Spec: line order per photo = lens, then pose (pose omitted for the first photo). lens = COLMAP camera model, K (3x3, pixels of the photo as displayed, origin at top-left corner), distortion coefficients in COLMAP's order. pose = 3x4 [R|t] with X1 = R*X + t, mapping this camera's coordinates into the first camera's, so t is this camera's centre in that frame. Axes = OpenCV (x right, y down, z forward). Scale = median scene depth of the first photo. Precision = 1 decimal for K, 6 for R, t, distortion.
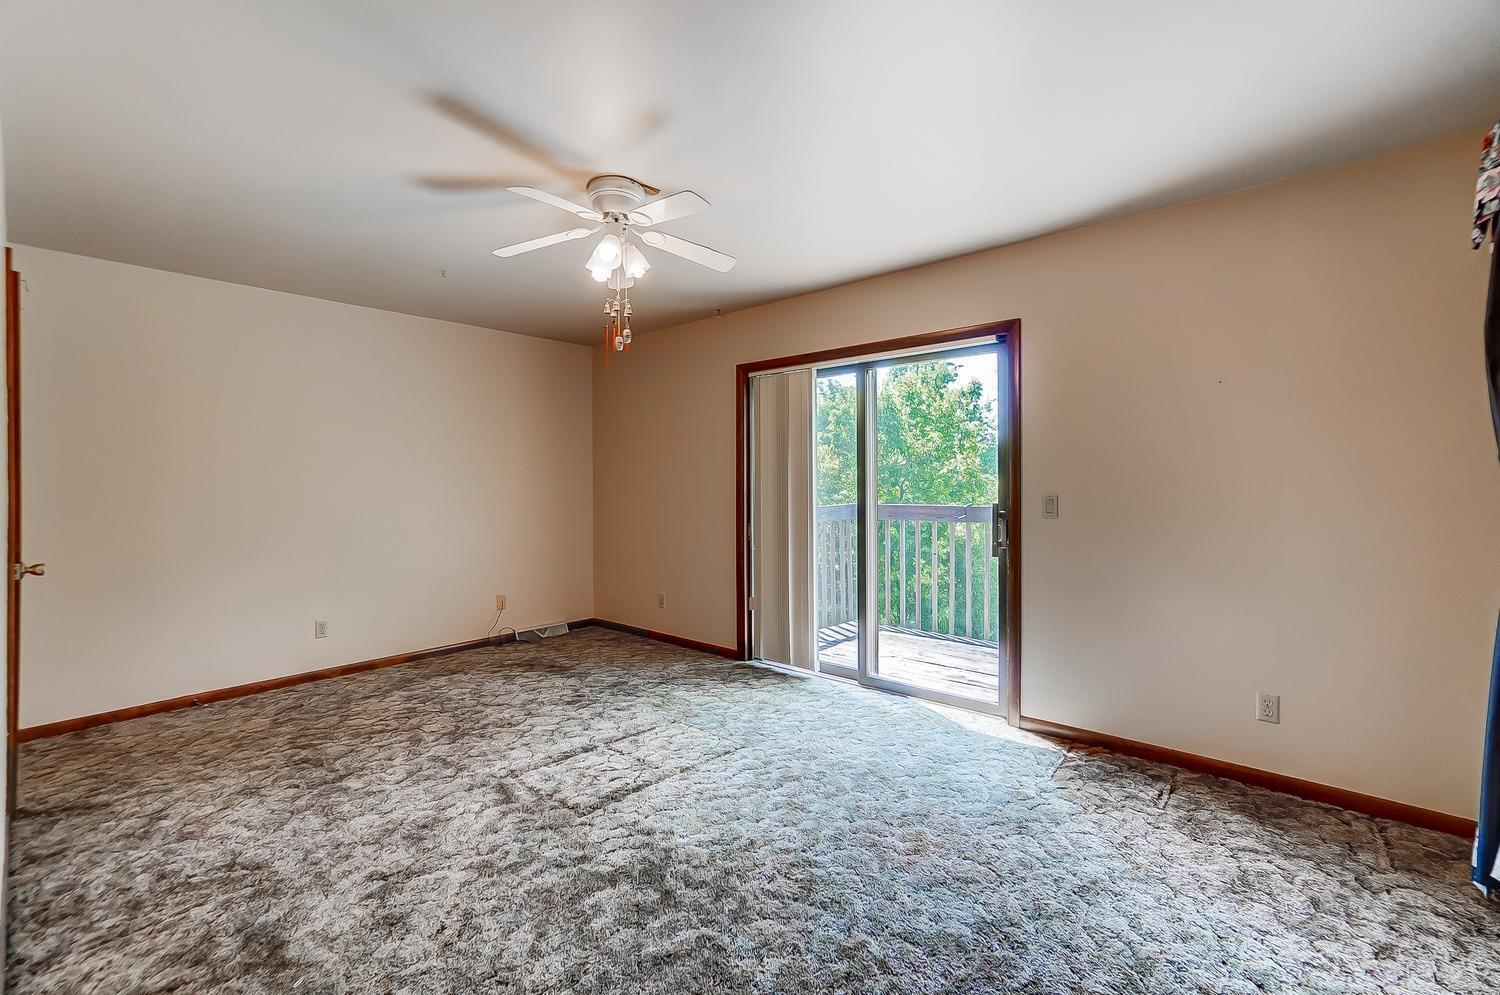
lens RADIAL K [[644.9, 0, 750.3], [0, 644.9, 497.6], [0, 0, 1]] dist [-0.001008, -0.000129]
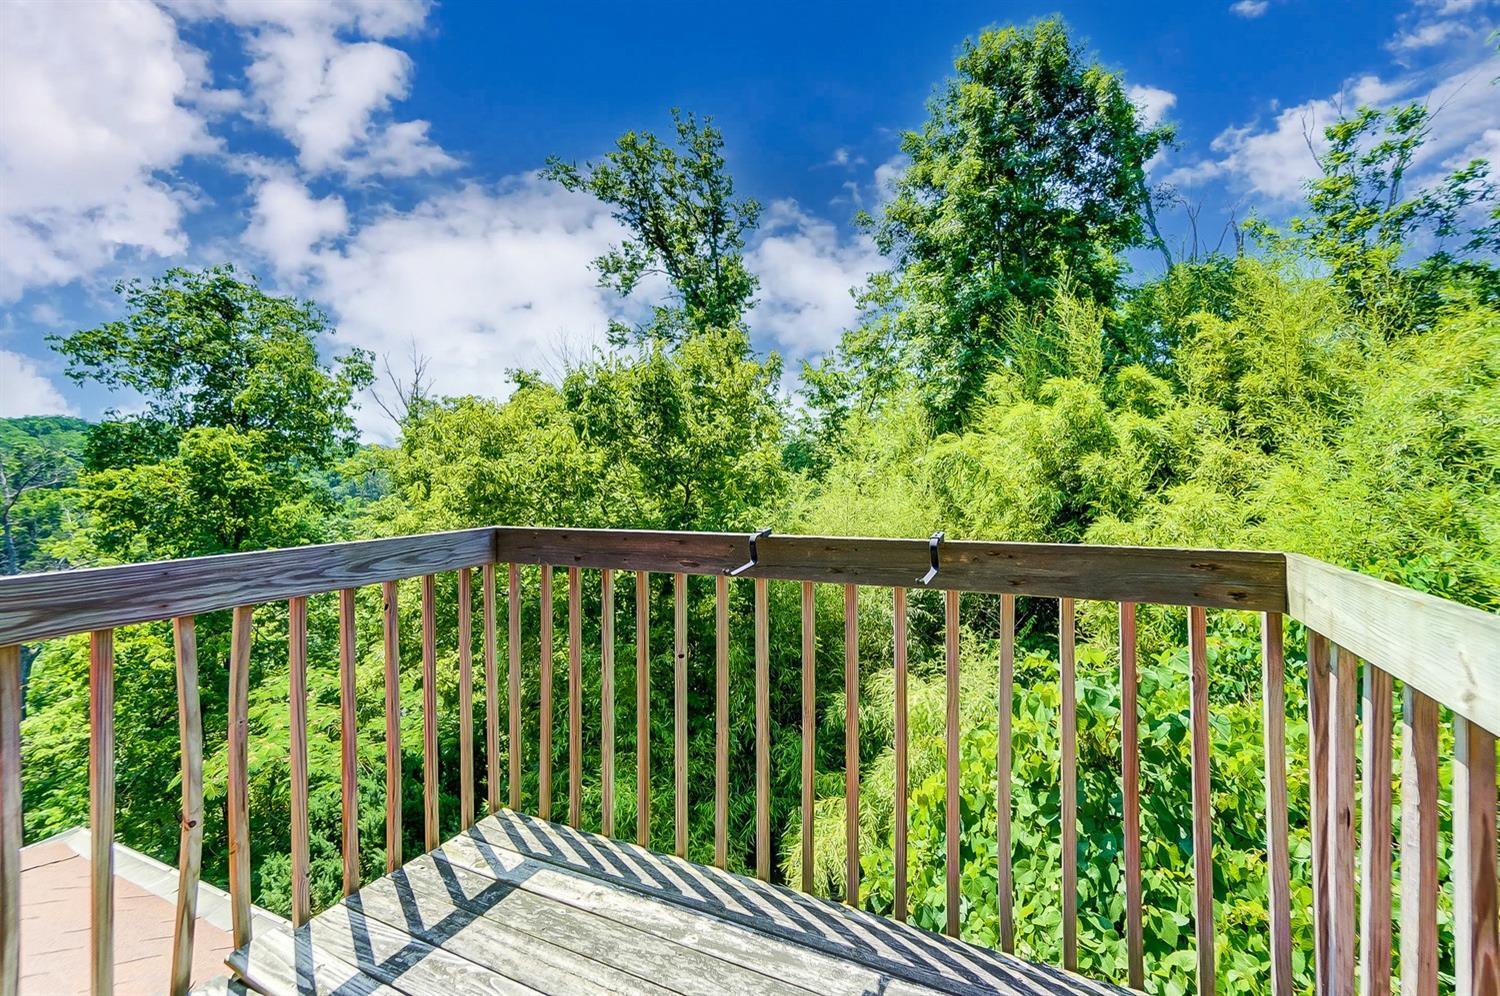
lens RADIAL K [[644.9, 0, 750.6], [0, 644.9, 488.3], [0, 0, 1]] dist [-0.001008, -0.000129]
pose [[0.956554, -0.006740, 0.291476, 0.090884], [0.009253, 0.999931, -0.007244, -0.010383], [-0.291407, 0.009626, 0.956551, 0.259311]]
